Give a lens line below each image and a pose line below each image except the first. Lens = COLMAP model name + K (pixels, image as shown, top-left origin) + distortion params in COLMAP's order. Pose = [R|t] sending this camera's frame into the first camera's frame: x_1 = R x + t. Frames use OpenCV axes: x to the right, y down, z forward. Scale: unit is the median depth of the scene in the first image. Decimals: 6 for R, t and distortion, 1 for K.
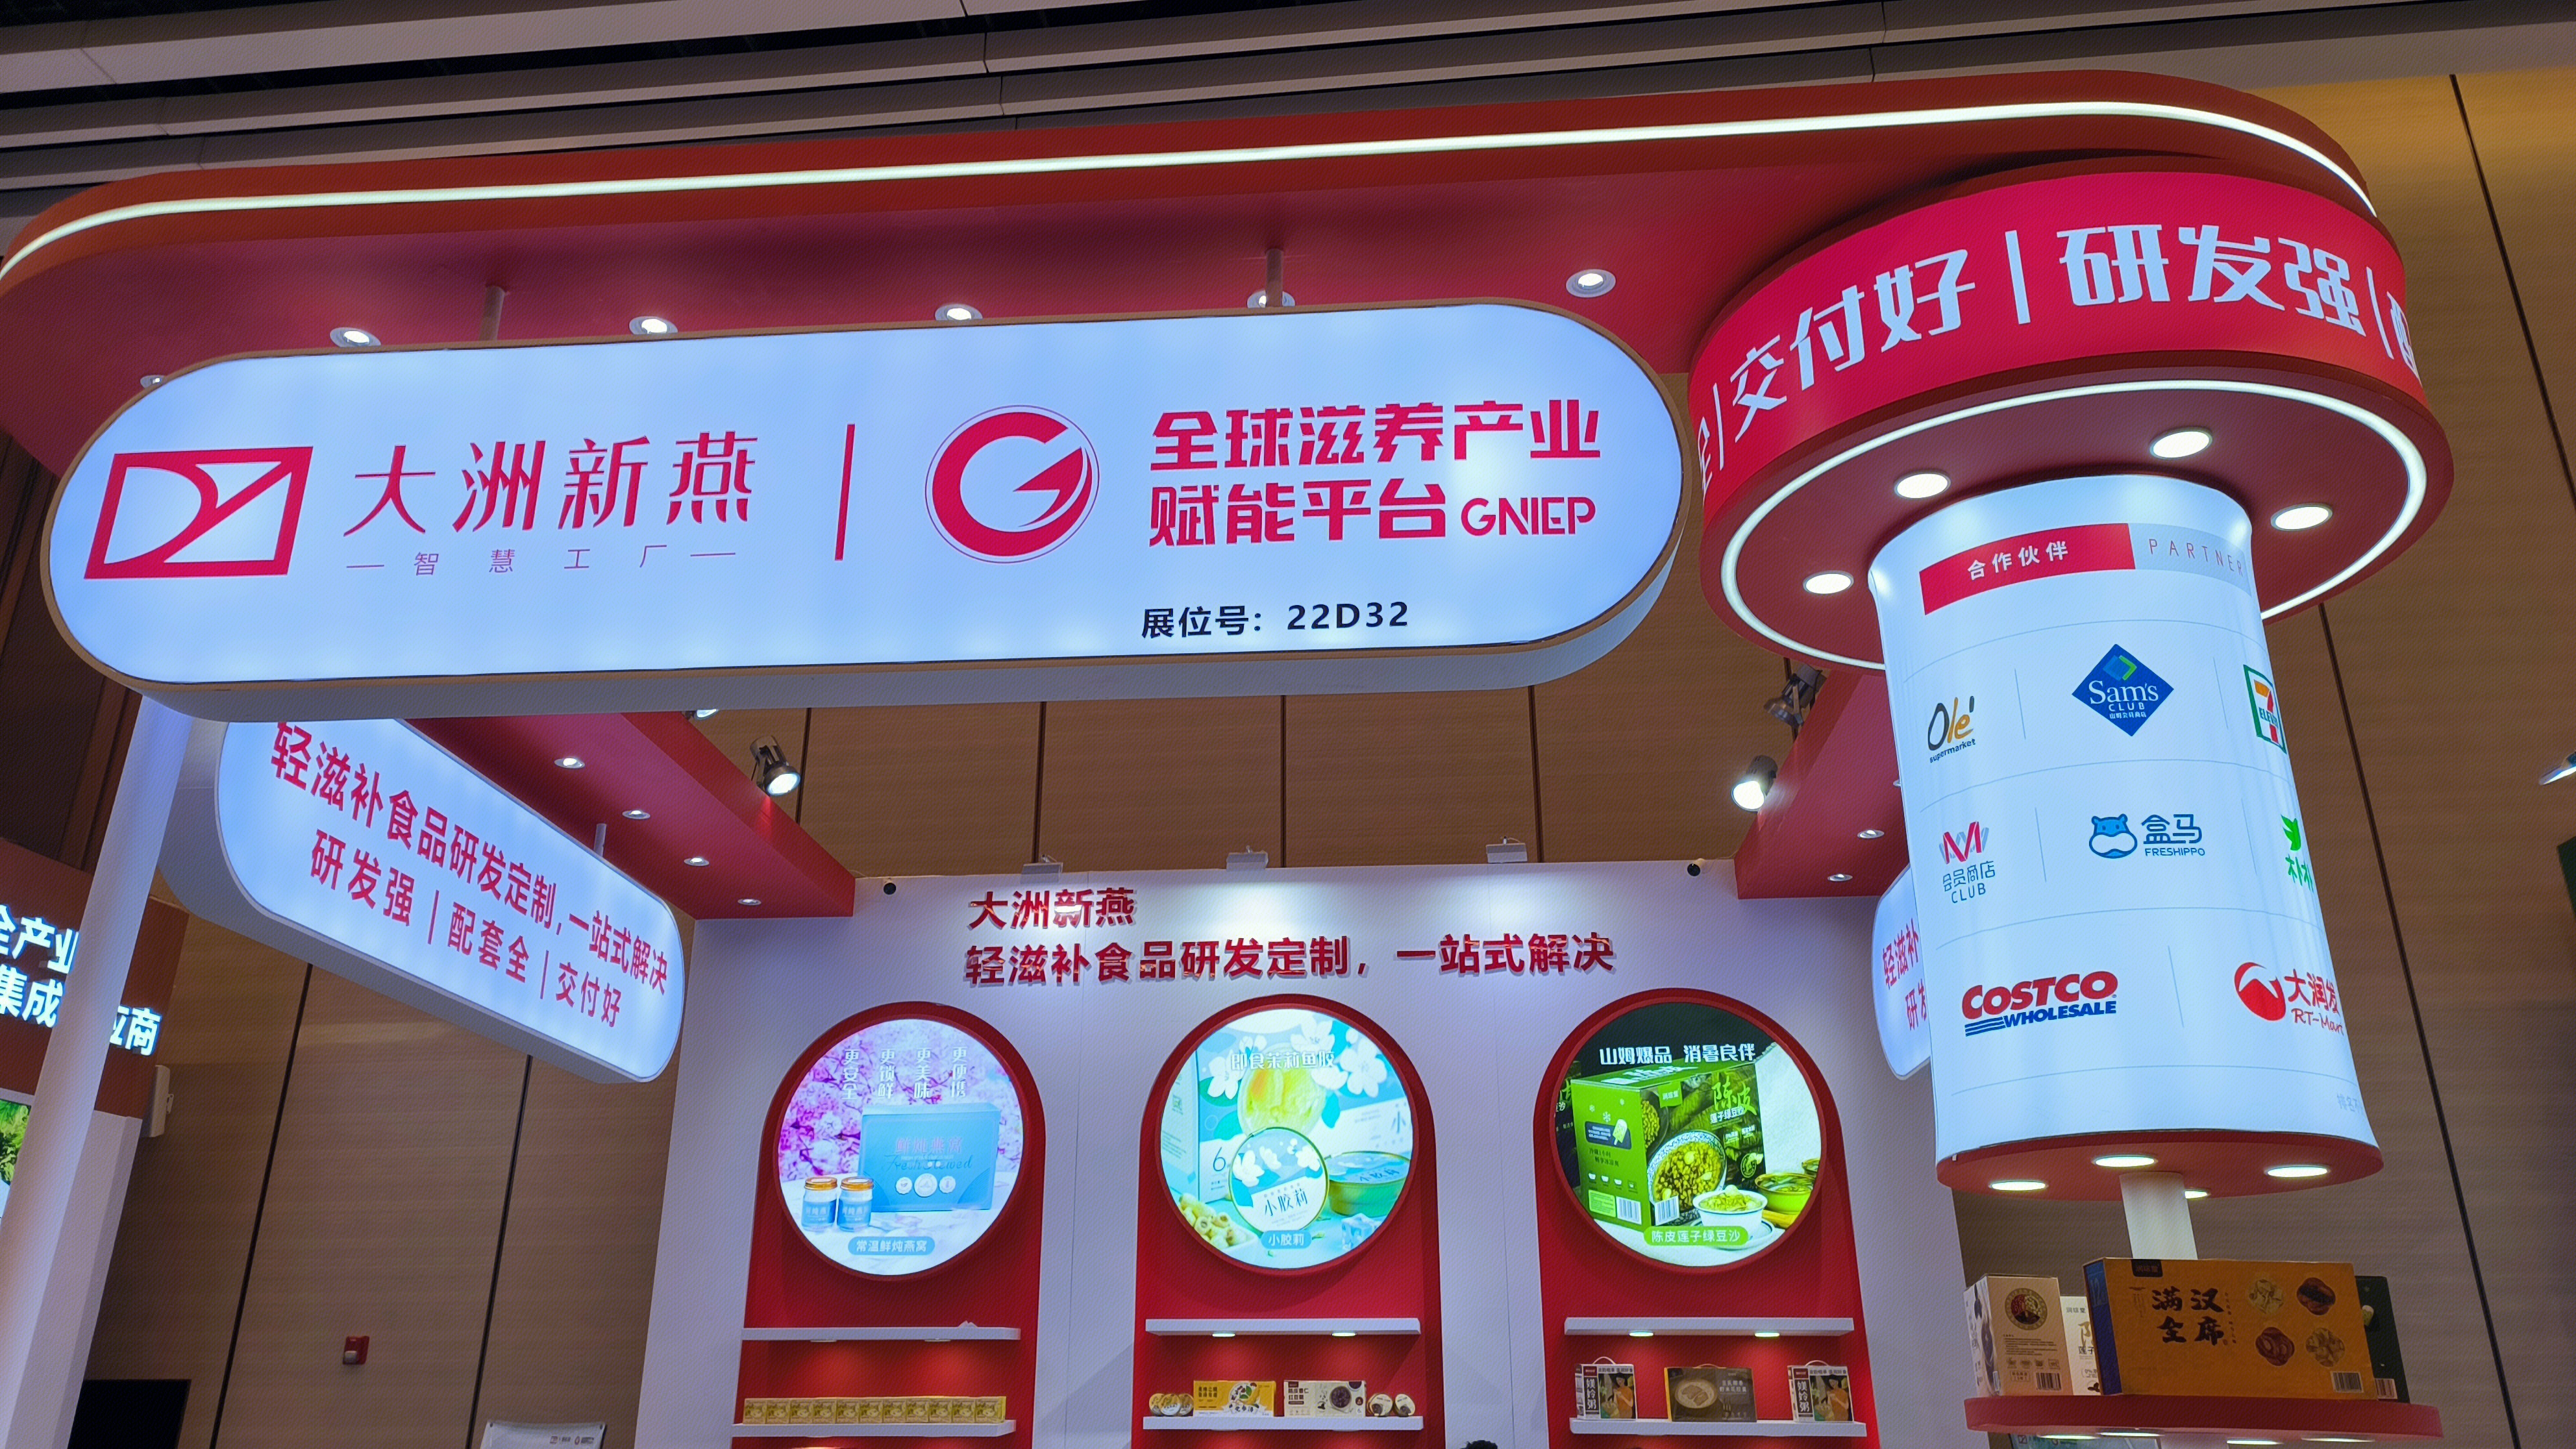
lens RADIAL K [[1796.7, 0, 1282.1], [0, 1796.7, 710.2], [0, 0, 1]] dist [0.031287, -0.008168]
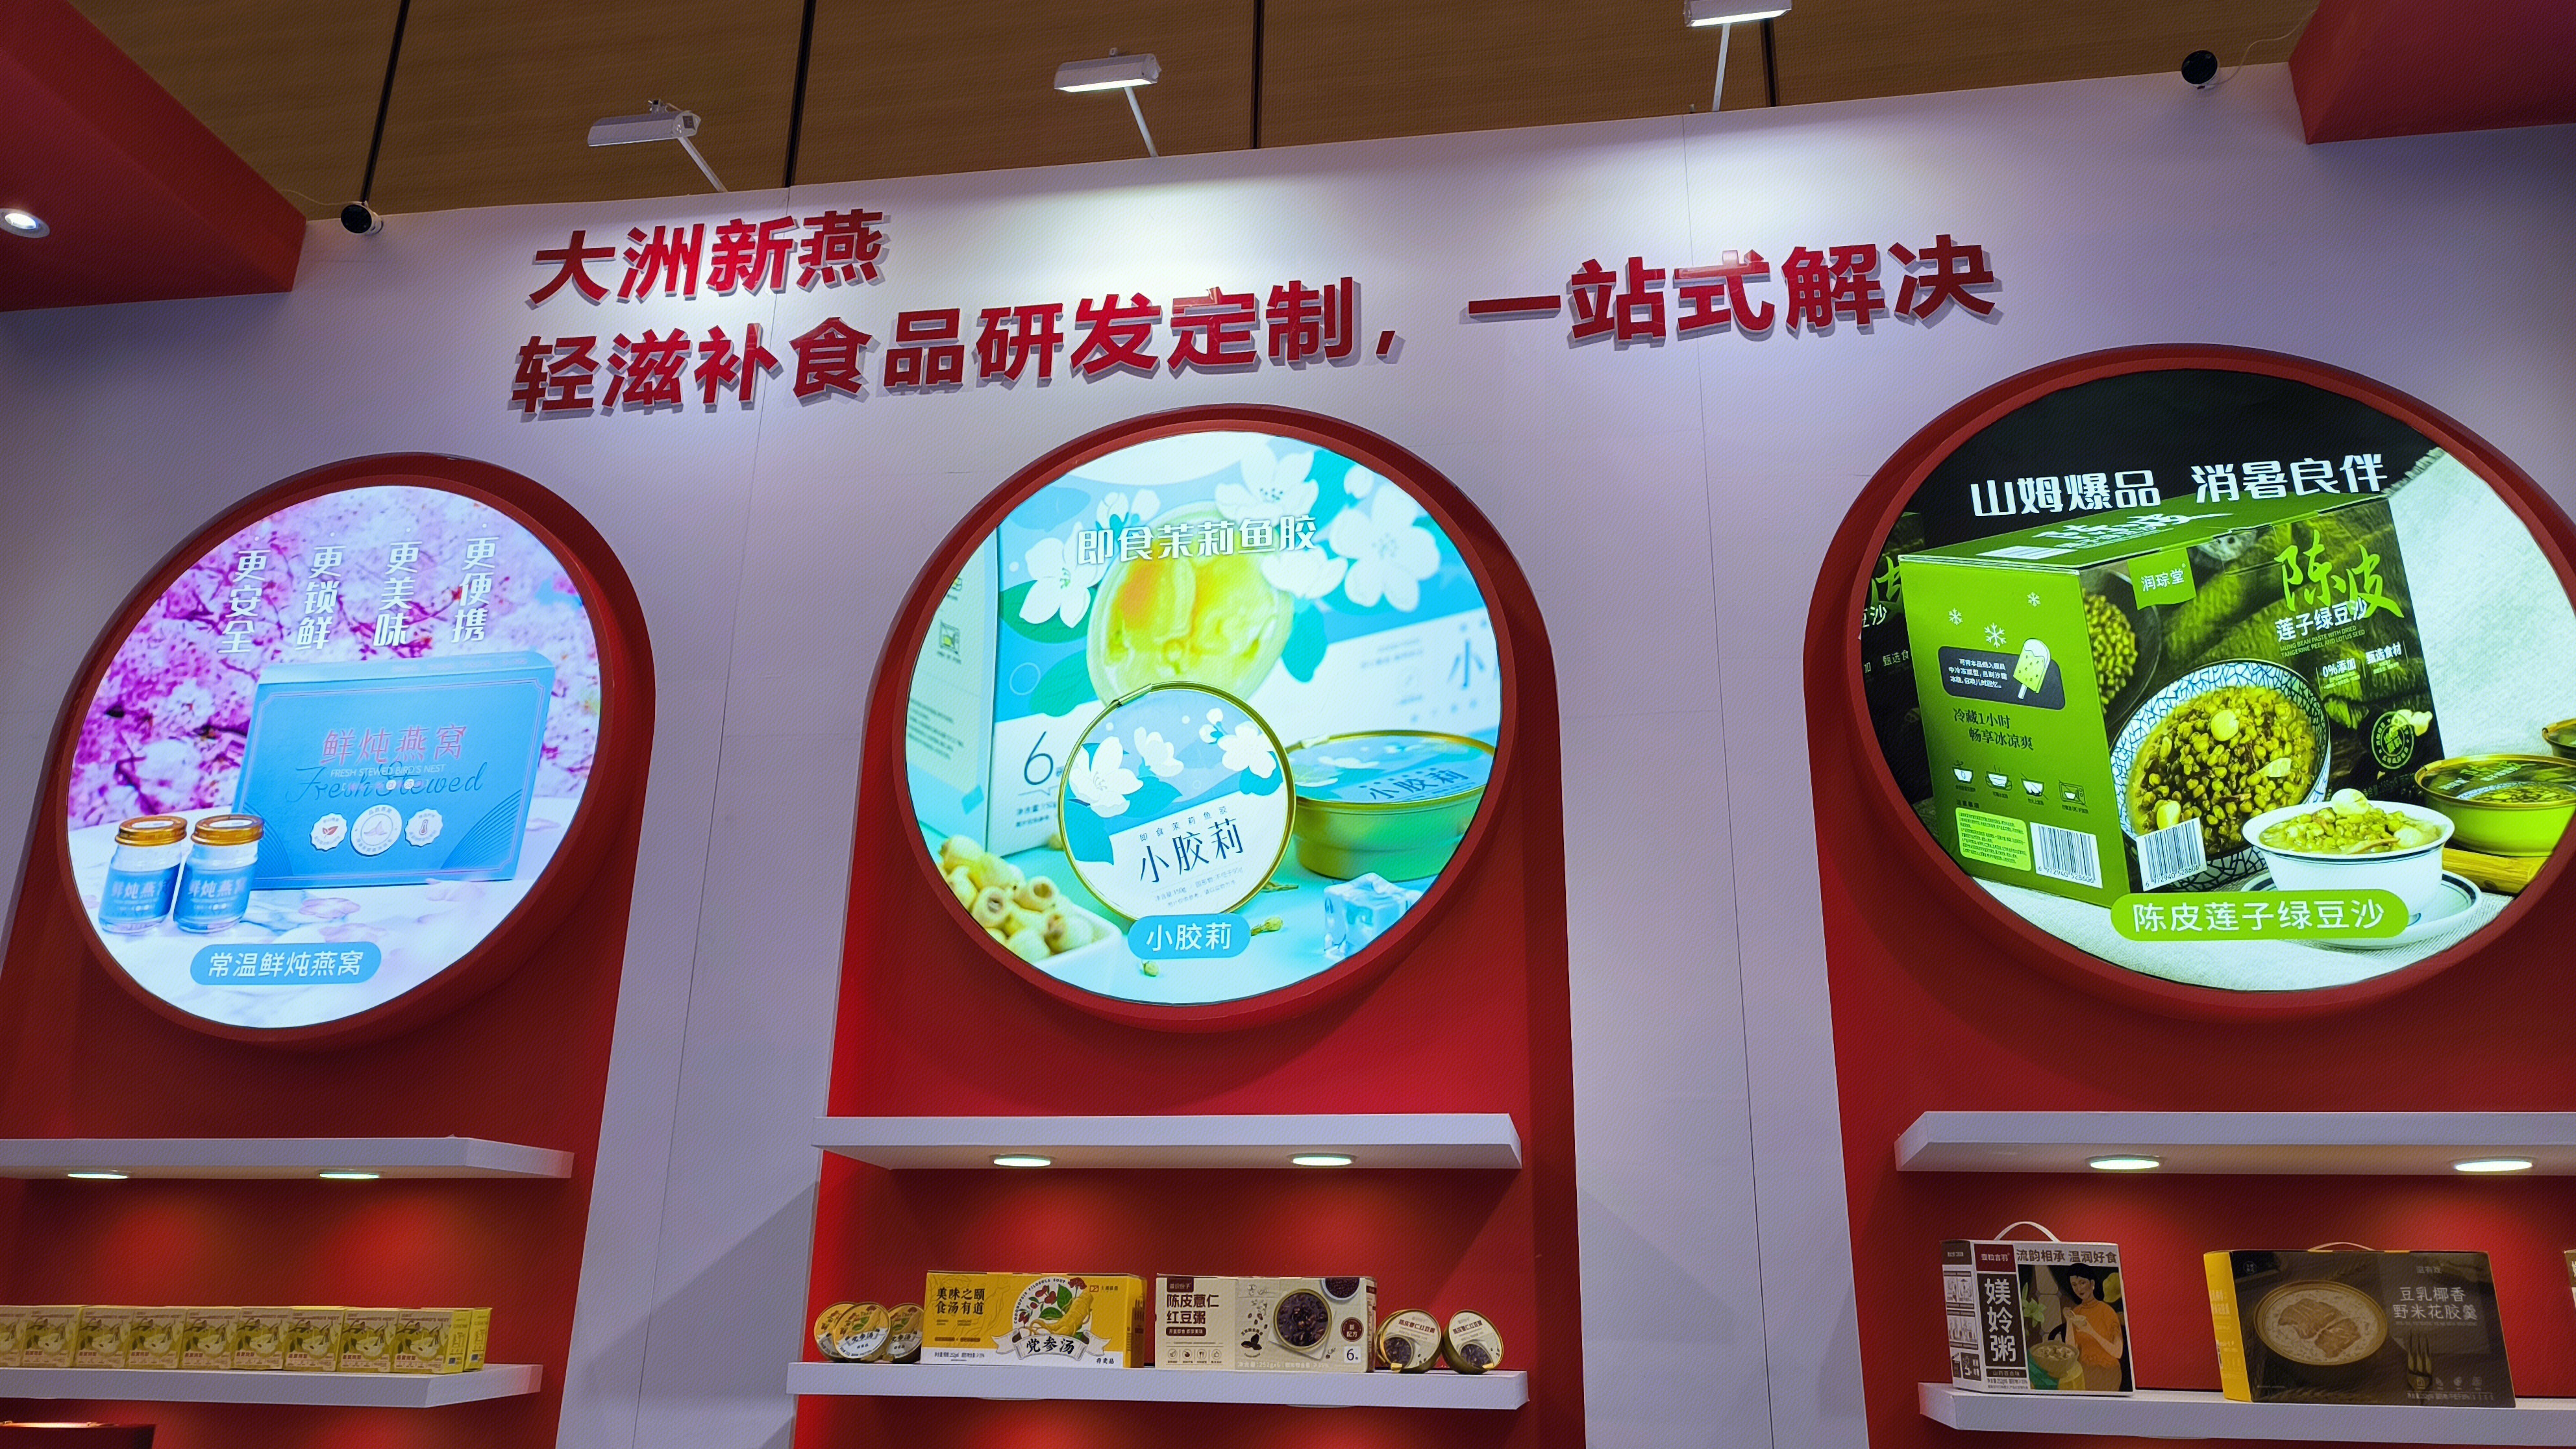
lens RADIAL K [[1796.7, 0, 1289.6], [0, 1796.7, 732.1], [0, 0, 1]] dist [0.031287, -0.008168]
pose [[0.997211, -0.009465, -0.074030, 0.054207], [0.012217, 0.999248, 0.036812, 0.228177], [0.073626, -0.037614, 0.996576, 0.587432]]
